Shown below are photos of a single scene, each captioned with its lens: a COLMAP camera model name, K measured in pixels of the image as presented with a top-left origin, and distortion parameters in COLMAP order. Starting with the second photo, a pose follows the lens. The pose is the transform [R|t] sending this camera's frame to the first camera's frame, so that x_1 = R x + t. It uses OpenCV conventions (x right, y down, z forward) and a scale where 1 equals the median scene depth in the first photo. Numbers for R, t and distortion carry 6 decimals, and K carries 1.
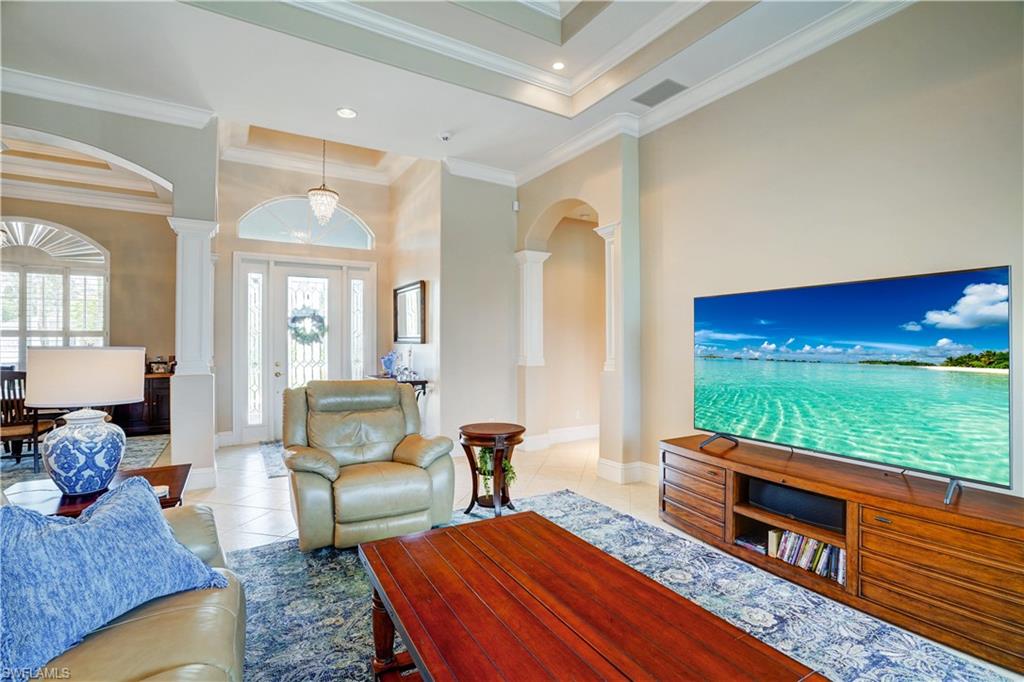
lens RADIAL K [[477.2, 0, 513.2], [0, 477.2, 341.9], [0, 0, 1]] dist [-0.027695, 0.000225]
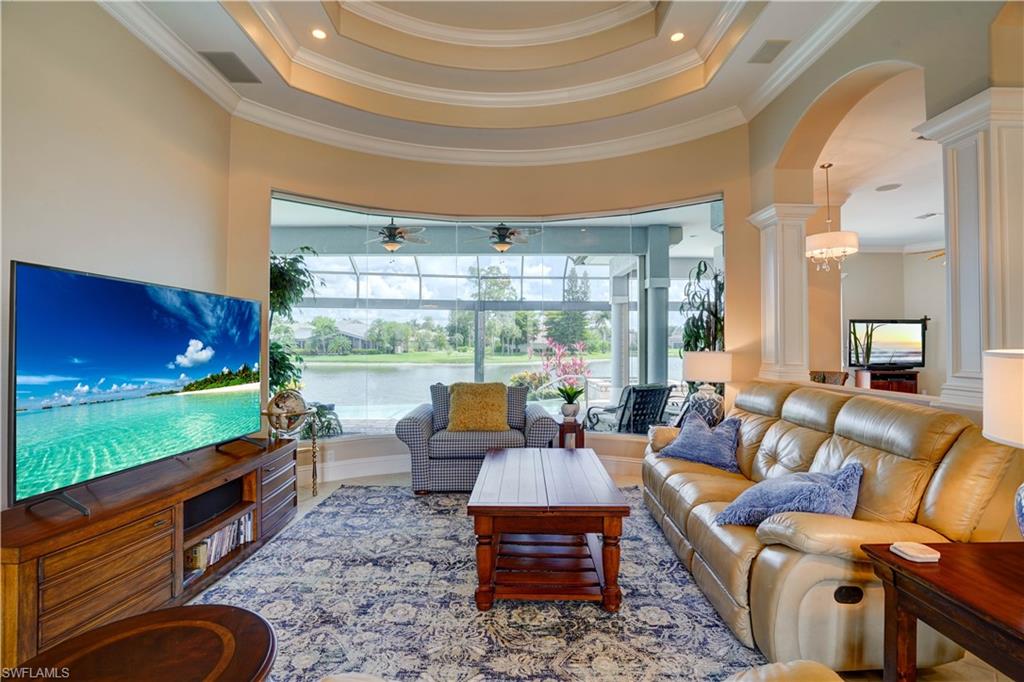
lens RADIAL K [[477.2, 0, 514.6], [0, 477.2, 344.0], [0, 0, 1]] dist [-0.027695, 0.000225]
pose [[-0.848128, 0.009047, 0.529714, -0.642412], [-0.000625, 0.999836, -0.018077, -0.062496], [-0.529791, -0.015663, -0.847984, 1.415895]]
